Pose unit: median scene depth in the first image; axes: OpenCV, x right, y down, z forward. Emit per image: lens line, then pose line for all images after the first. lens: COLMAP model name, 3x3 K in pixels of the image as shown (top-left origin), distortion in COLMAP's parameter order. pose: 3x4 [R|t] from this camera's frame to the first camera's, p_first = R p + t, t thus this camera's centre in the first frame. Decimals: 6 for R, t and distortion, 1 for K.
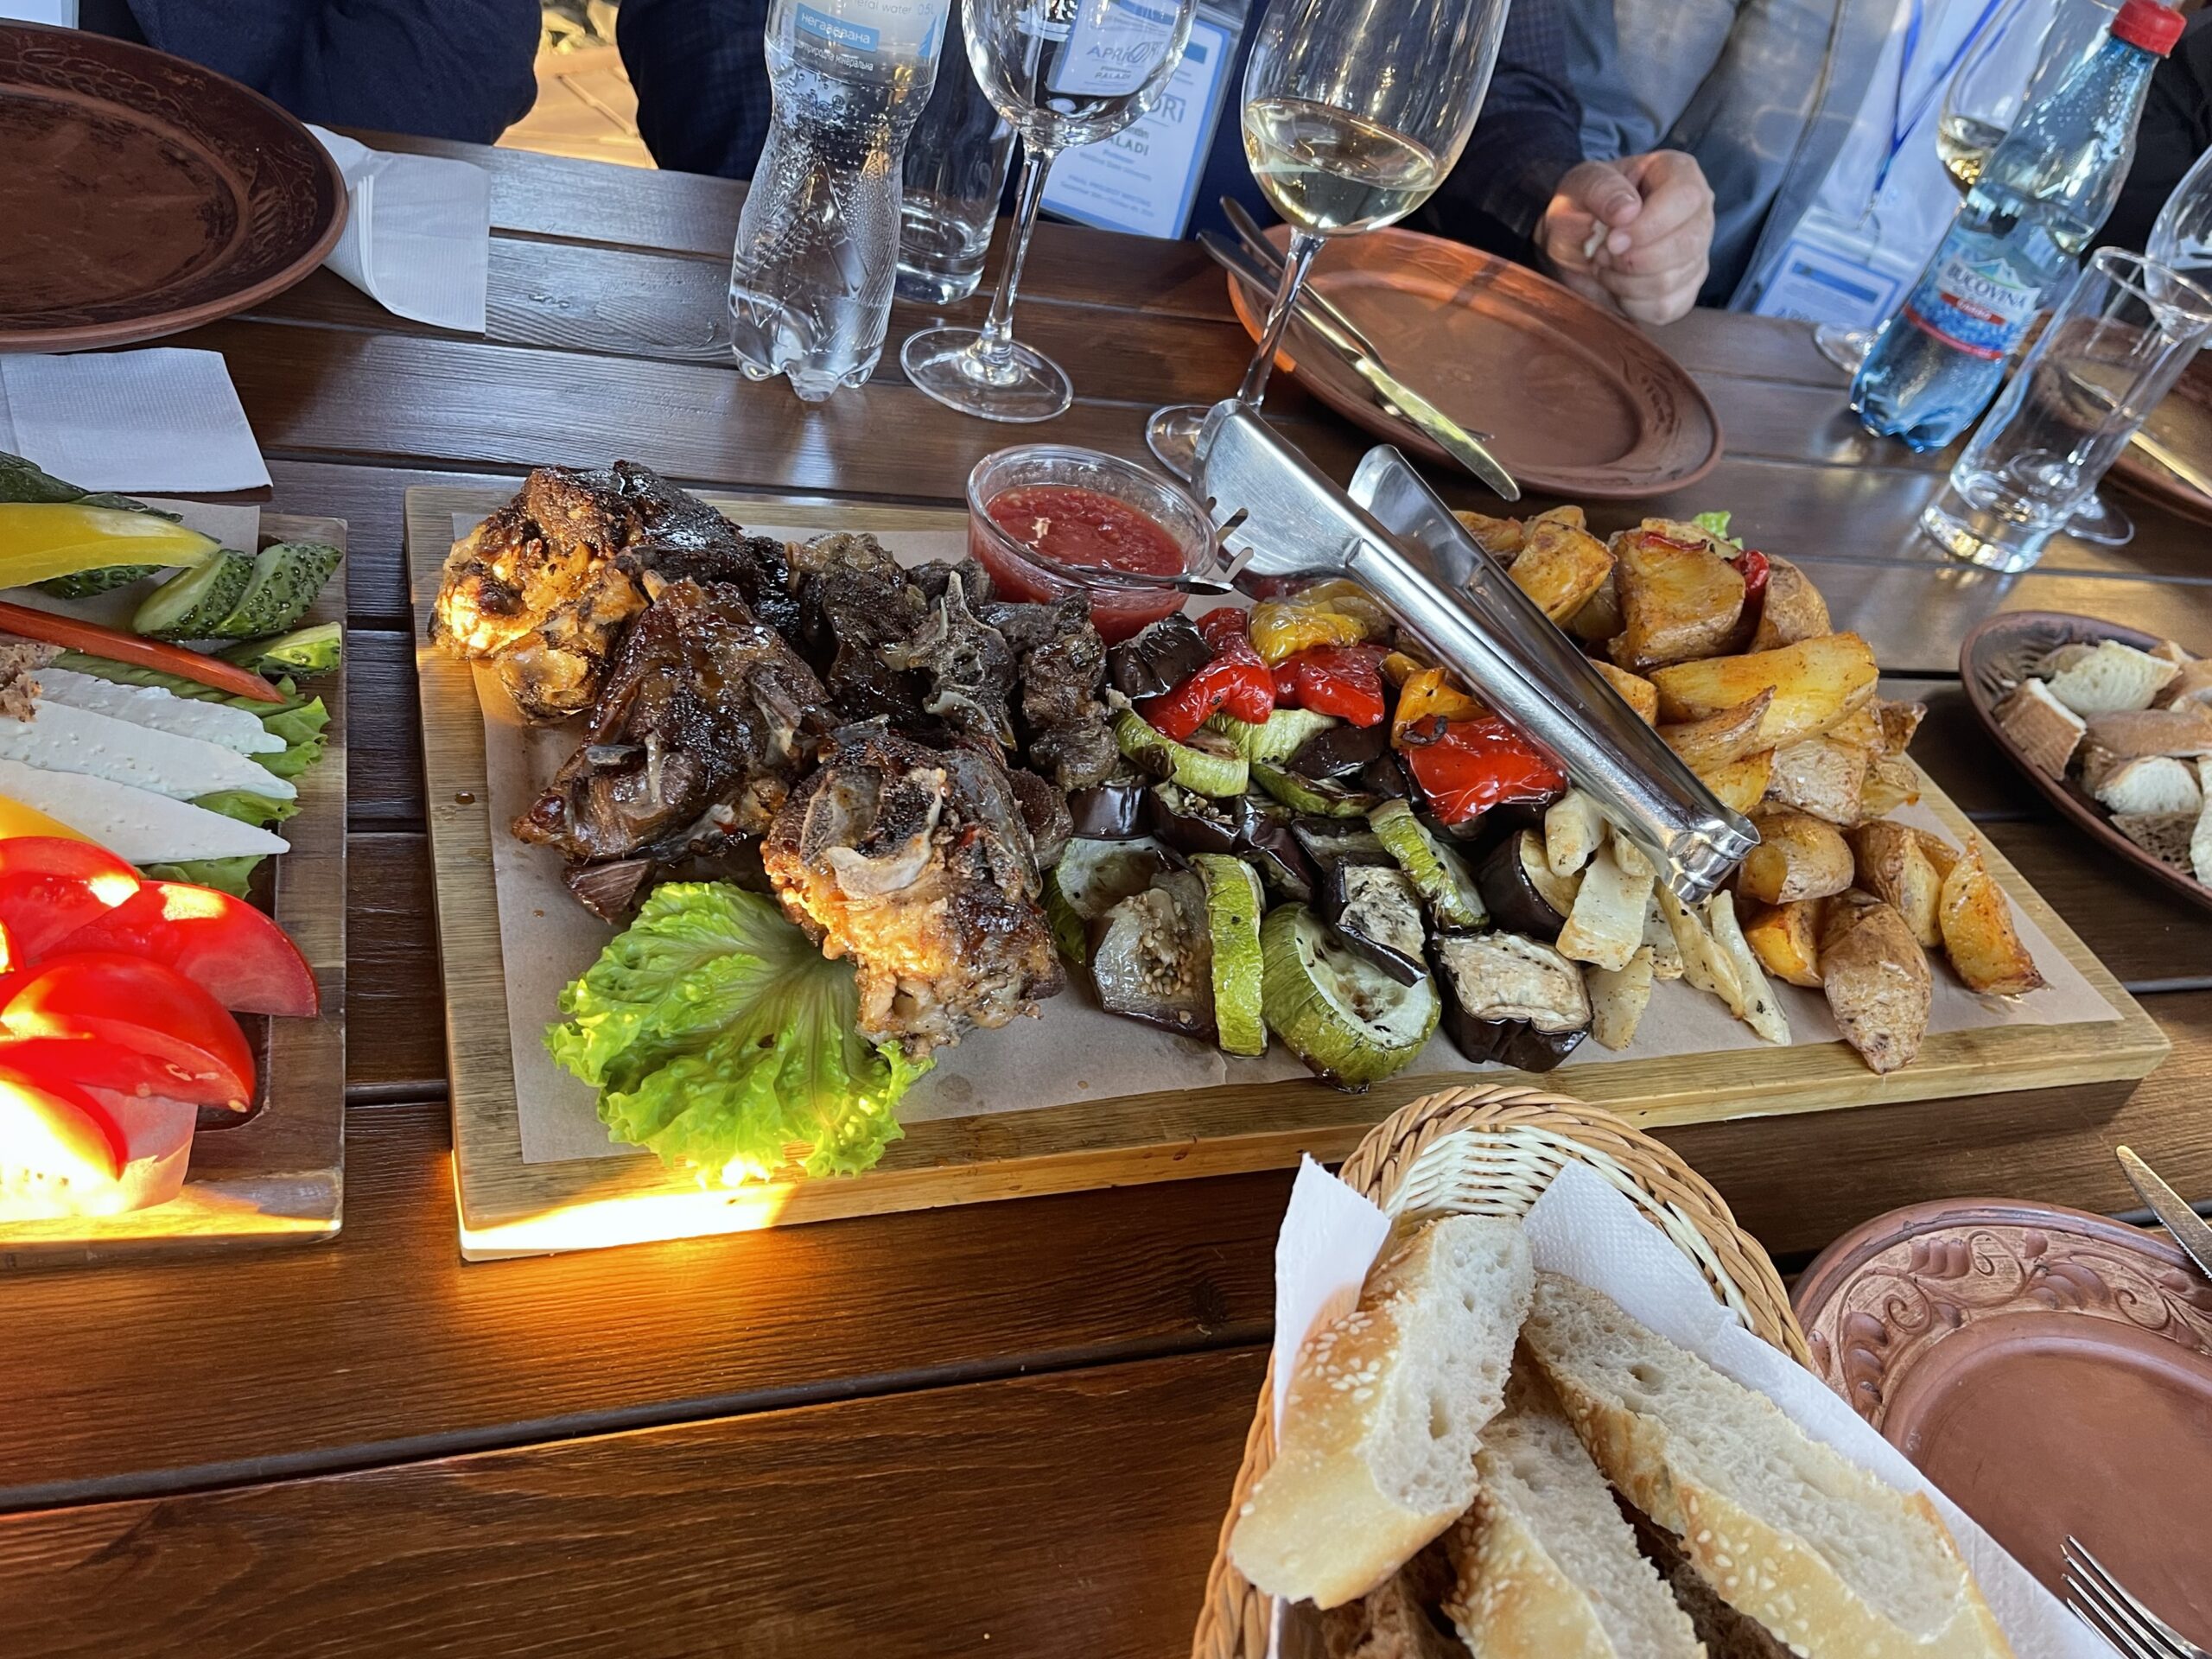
lens RADIAL K [[1733.1, 0, 1106.0], [0, 1733.1, 829.5], [0, 0, 1]] dist [0.084279, -0.120424]
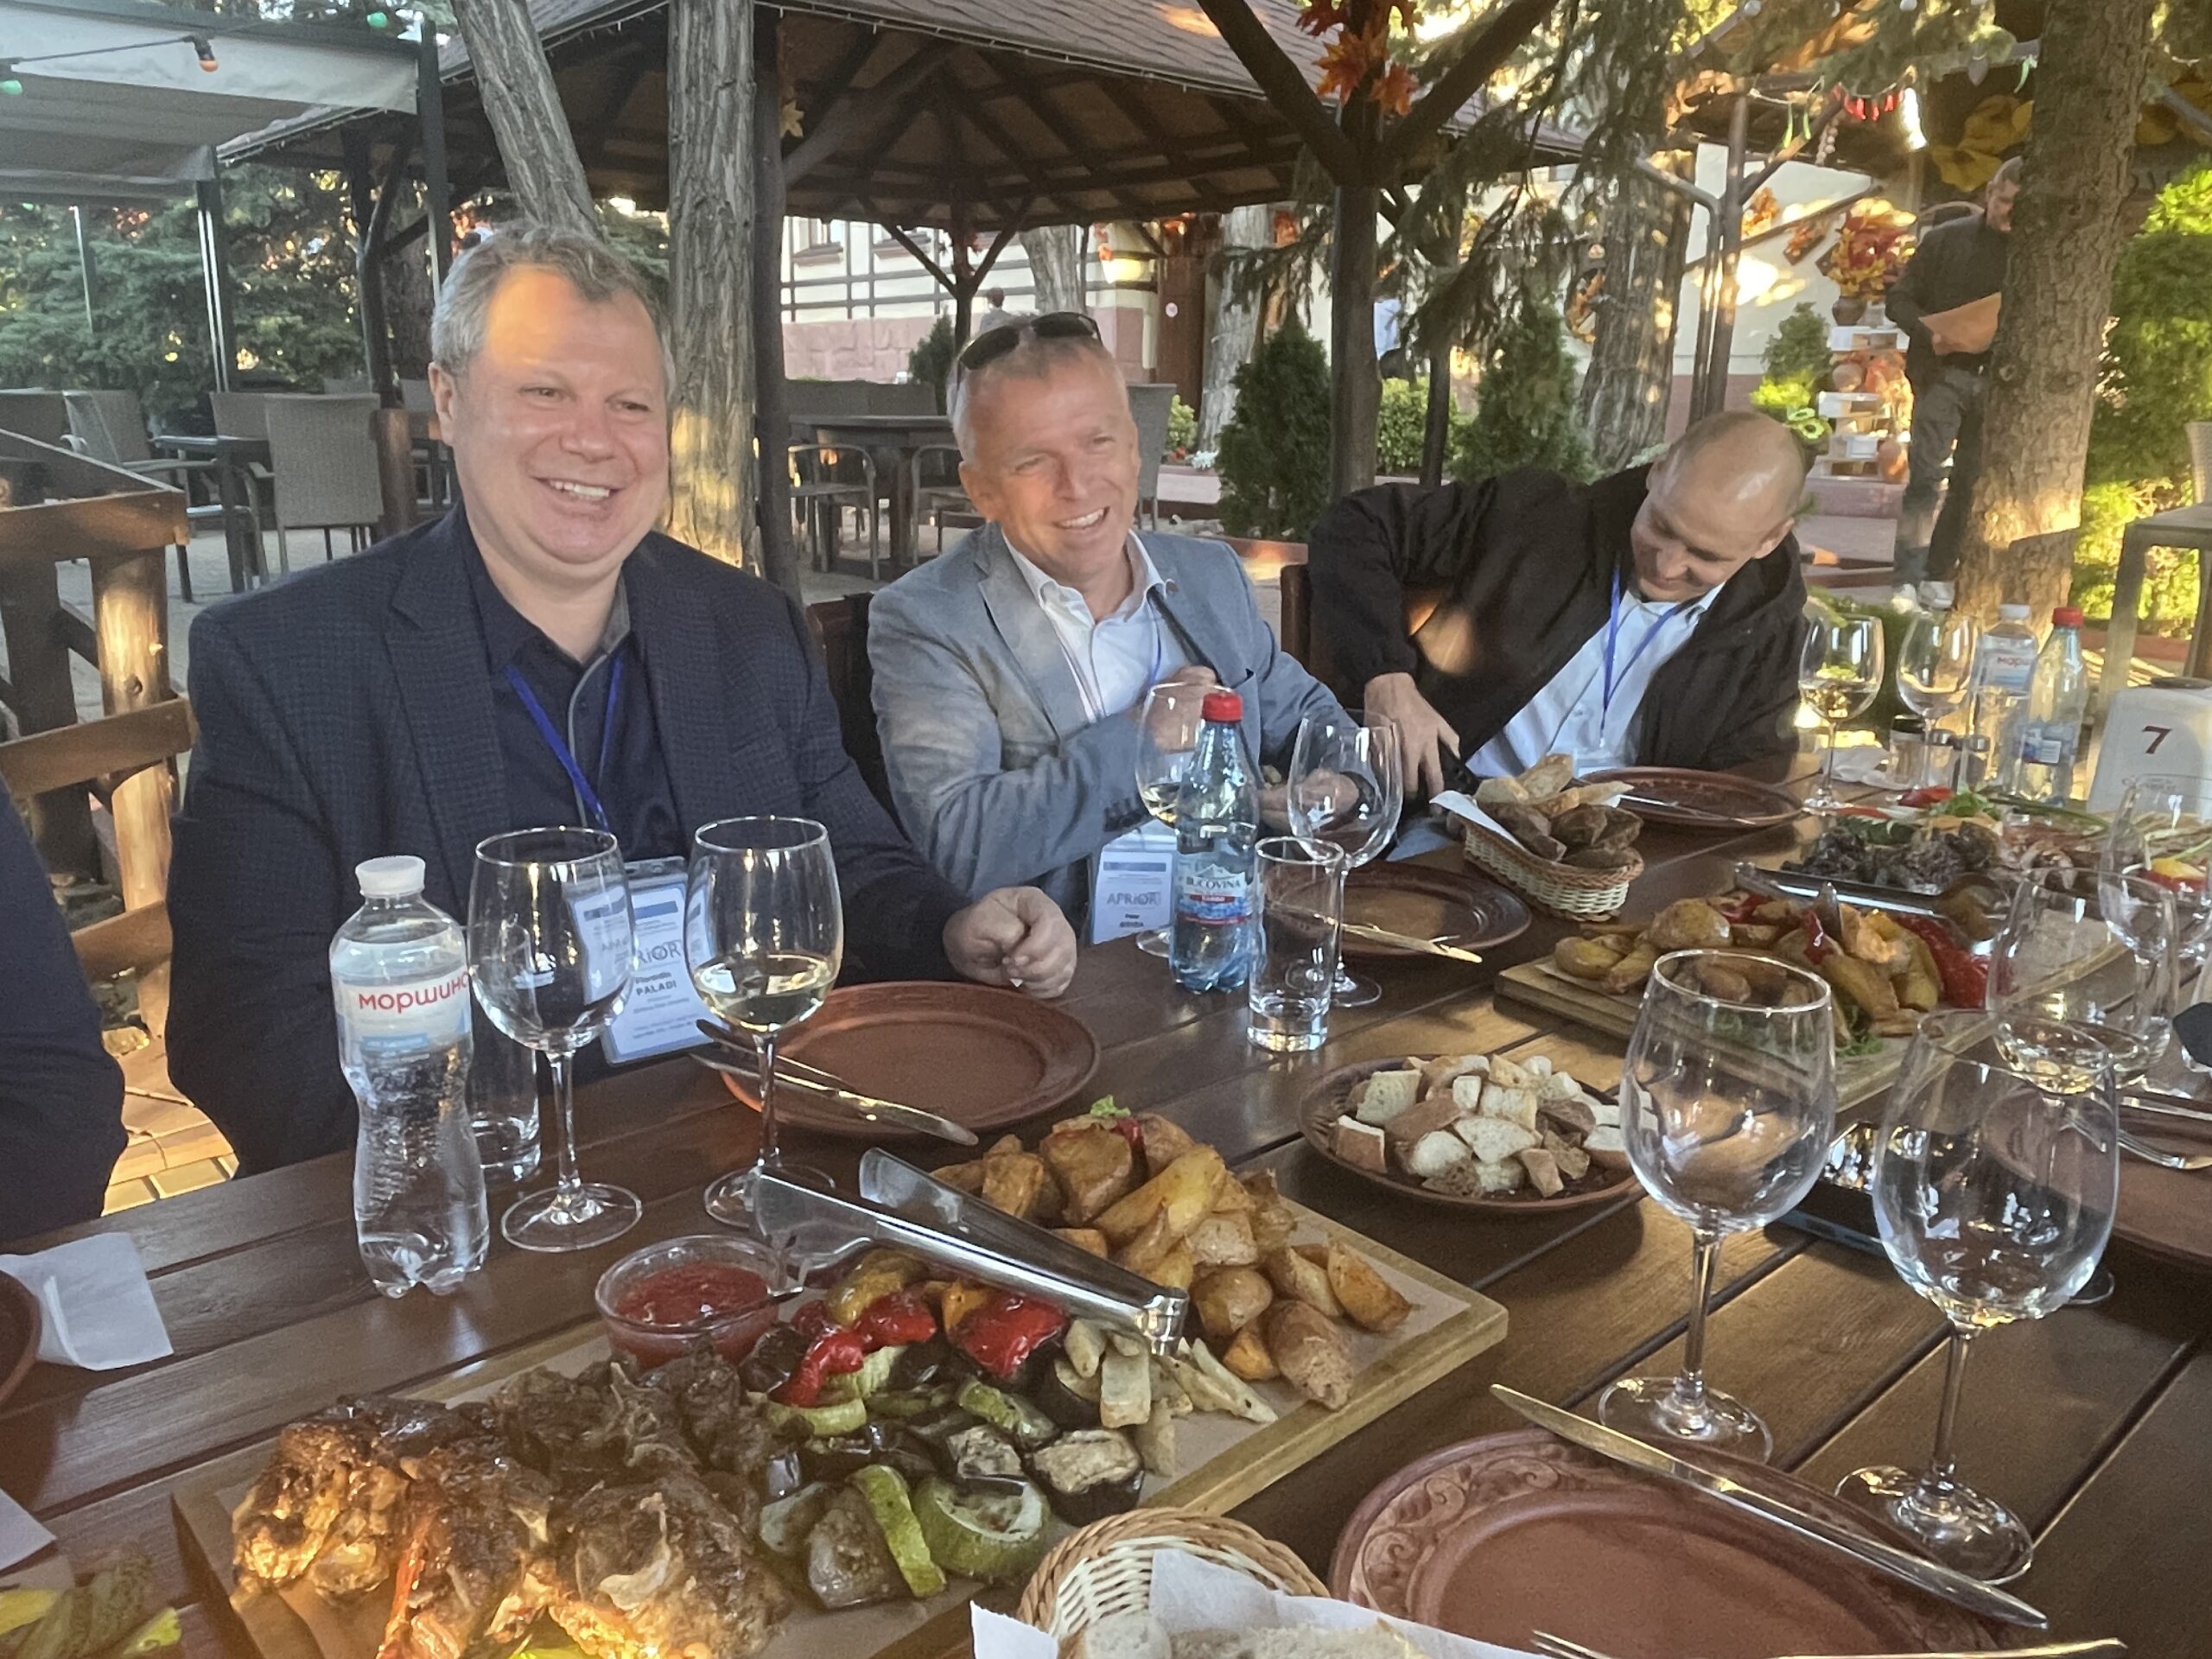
lens RADIAL K [[1582.1, 0, 1106.0], [0, 1582.1, 829.5], [0, 0, 1]] dist [0.023592, -0.044123]
pose [[0.883880, -0.332572, 0.328864, -0.012402], [0.433441, 0.846636, -0.308766, 0.053491], [-0.175741, 0.415455, 0.892475, -0.384260]]
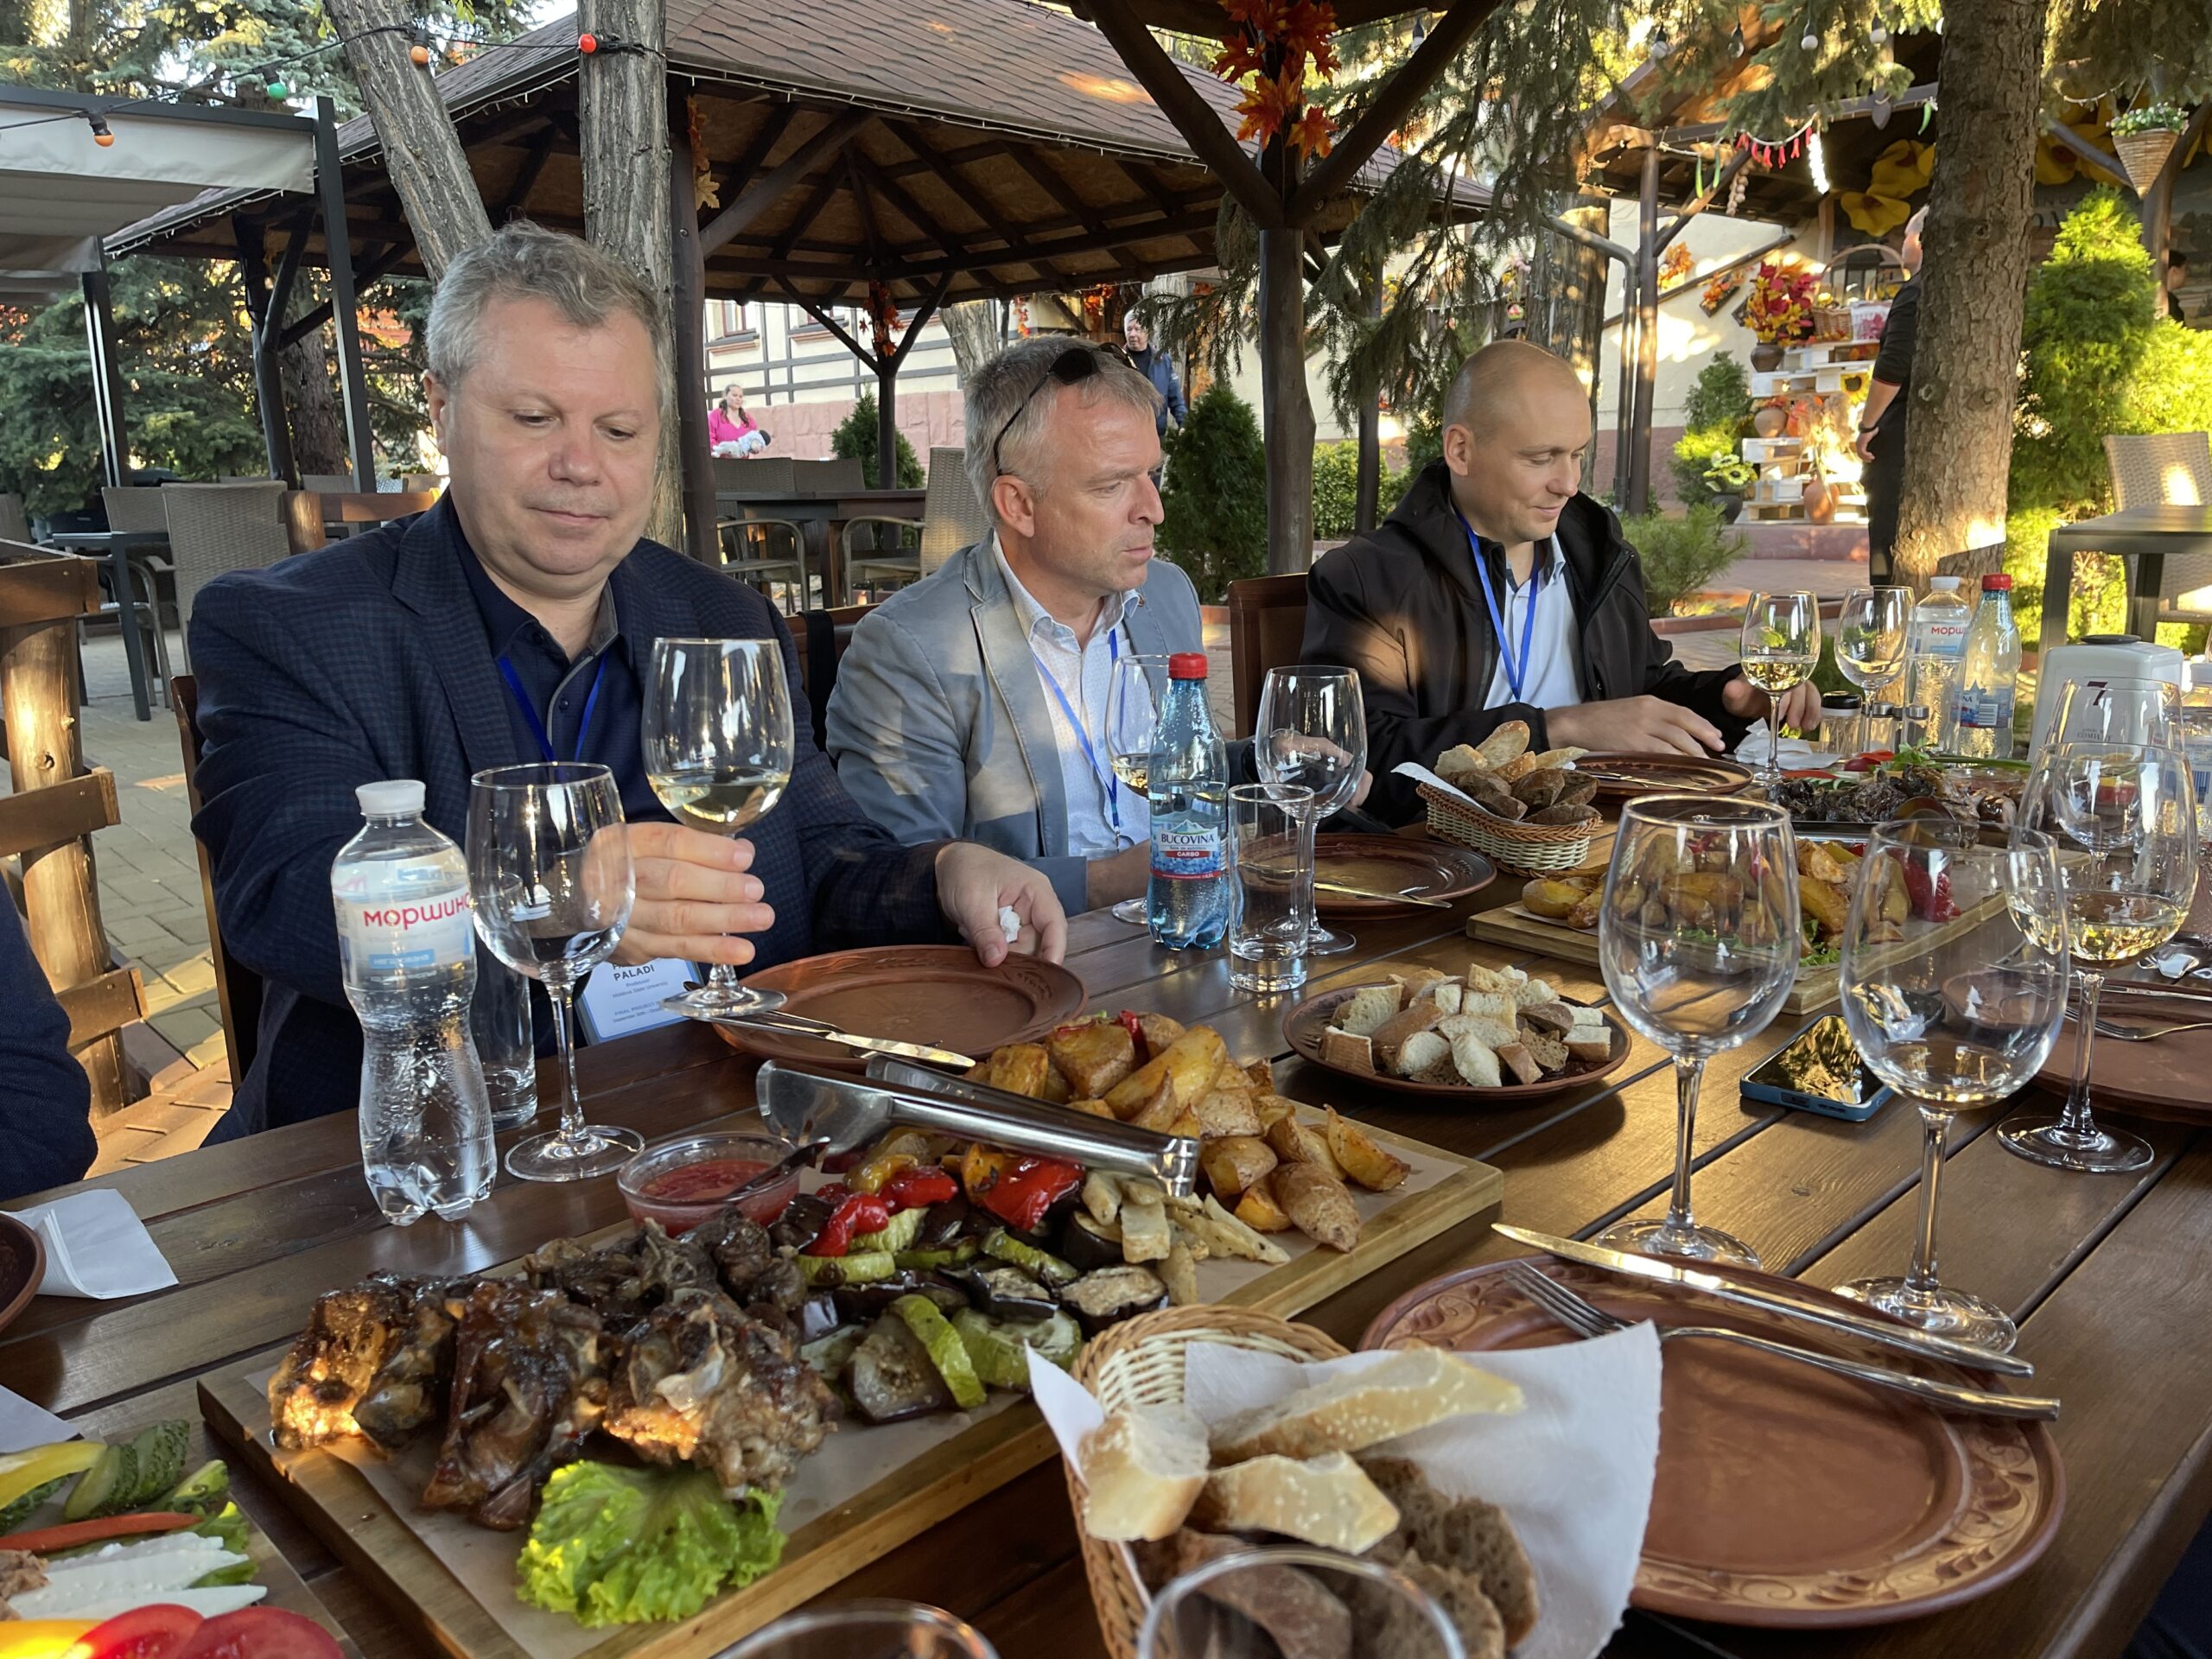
lens RADIAL K [[1605.6, 0, 1130.7], [0, 1605.6, 823.4], [0, 0, 1]] dist [0.057236, -0.065630]
pose [[0.851246, -0.357004, 0.384616, -0.136809], [0.486765, 0.811006, -0.324544, 0.205939], [-0.196062, 0.463484, 0.864142, -0.376172]]
